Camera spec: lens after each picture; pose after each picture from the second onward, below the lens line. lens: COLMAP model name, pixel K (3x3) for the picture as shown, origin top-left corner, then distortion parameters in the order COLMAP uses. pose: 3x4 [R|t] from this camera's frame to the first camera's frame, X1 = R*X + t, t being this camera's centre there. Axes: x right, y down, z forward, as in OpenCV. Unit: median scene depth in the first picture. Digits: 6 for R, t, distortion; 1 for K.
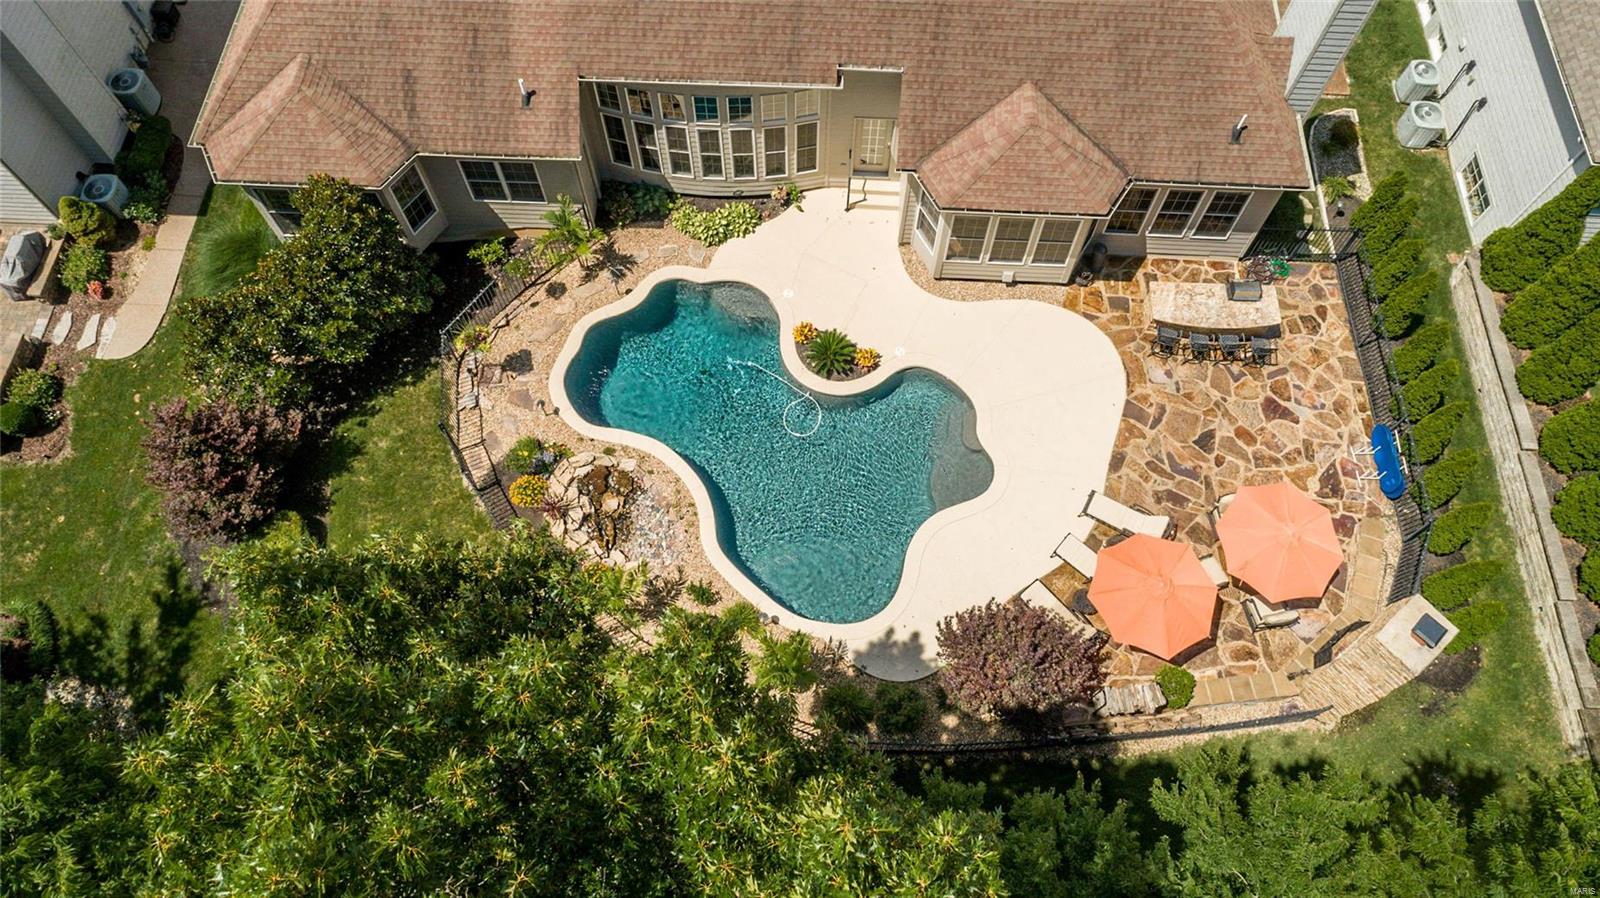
lens RADIAL K [[1073.0, 0, 801.5], [0, 1073.0, 456.3], [0, 0, 1]] dist [-0.010612, 0.002764]
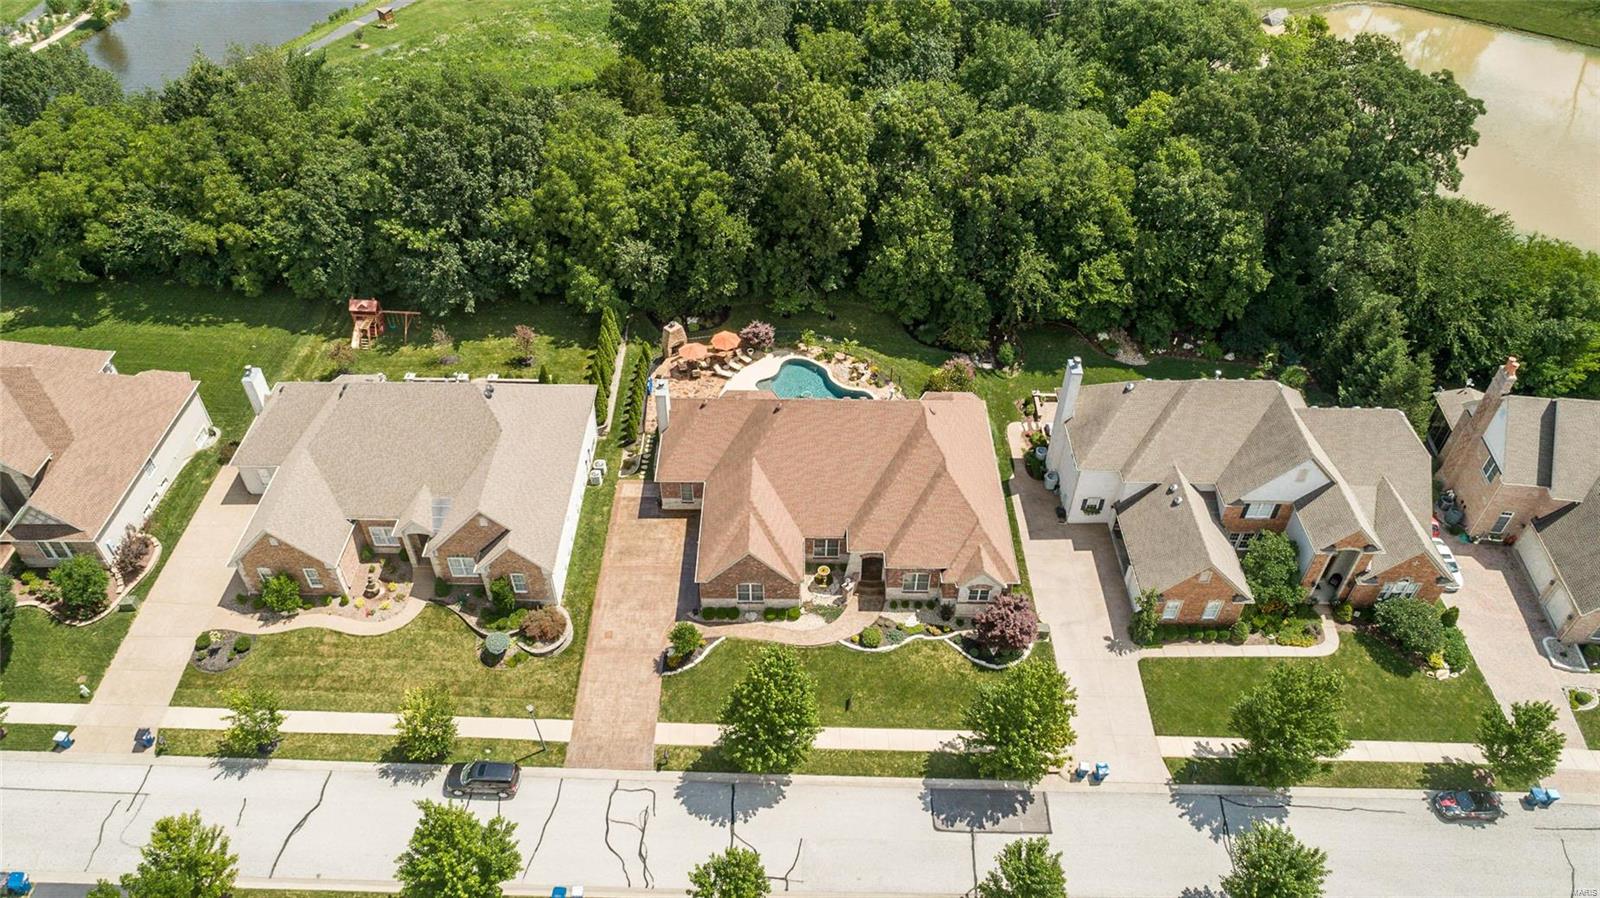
lens RADIAL K [[1073.0, 0, 801.5], [0, 1073.0, 456.3], [0, 0, 1]] dist [-0.010612, 0.002764]
pose [[-0.998960, 0.016873, -0.042362, 0.176365], [-0.045447, -0.292859, 0.955075, -3.553934], [0.003709, 0.956007, 0.293321, 0.132360]]
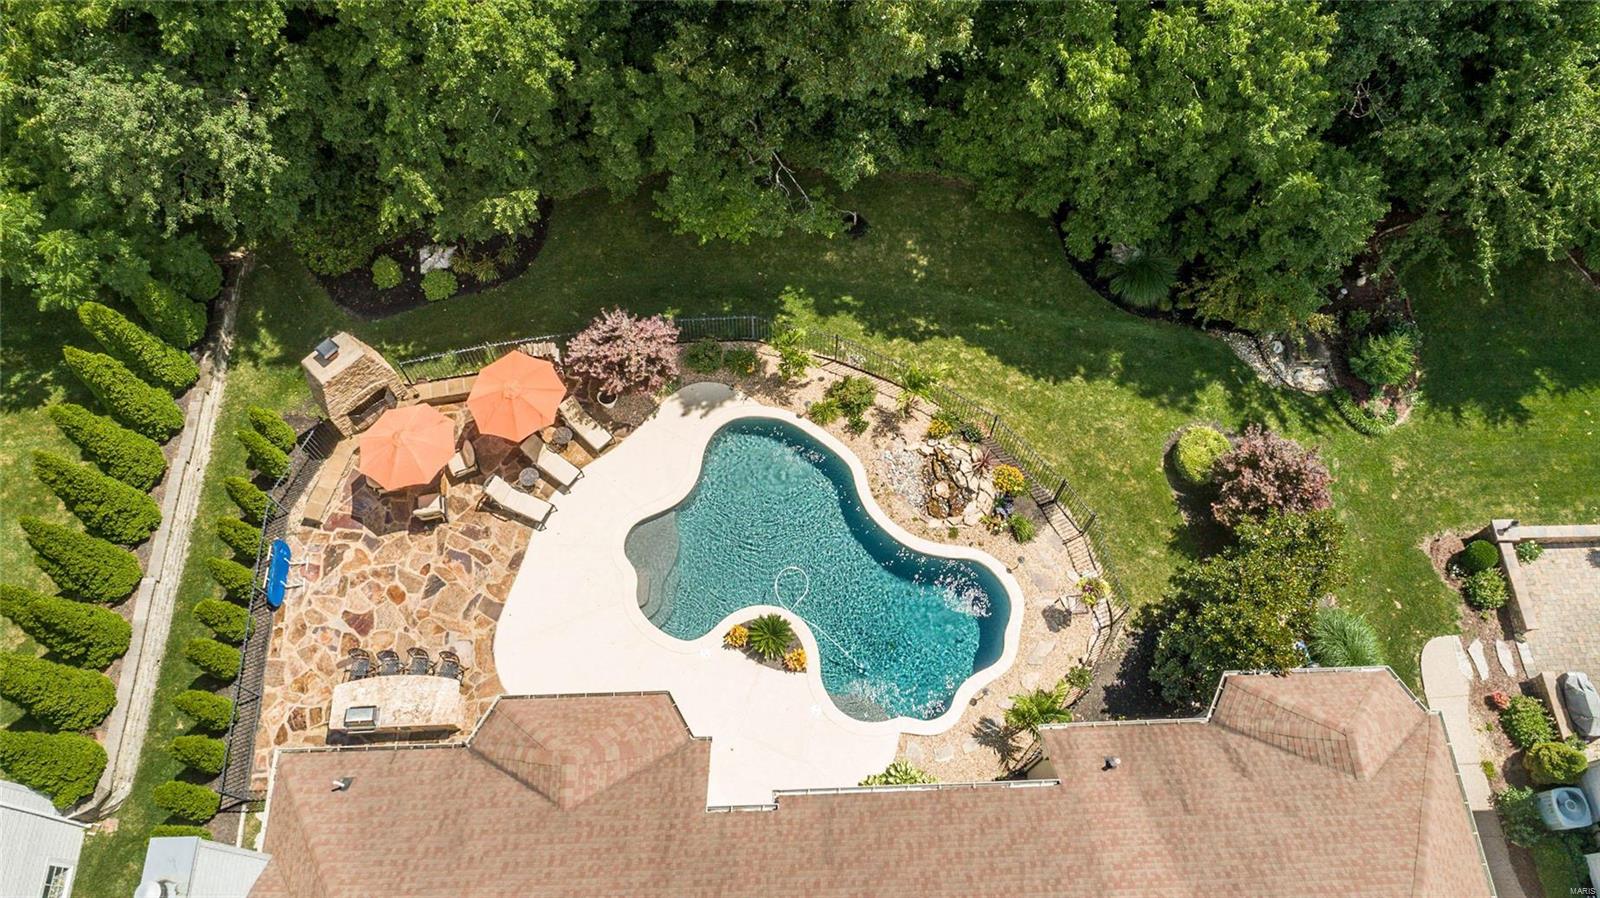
lens RADIAL K [[1073.0, 0, 801.5], [0, 1073.0, 456.3], [0, 0, 1]] dist [-0.010612, 0.002764]
pose [[-0.996662, 0.065703, -0.048451, 0.036337], [-0.078834, -0.620468, 0.780259, -0.828004], [0.021203, 0.781474, 0.623577, 0.194729]]
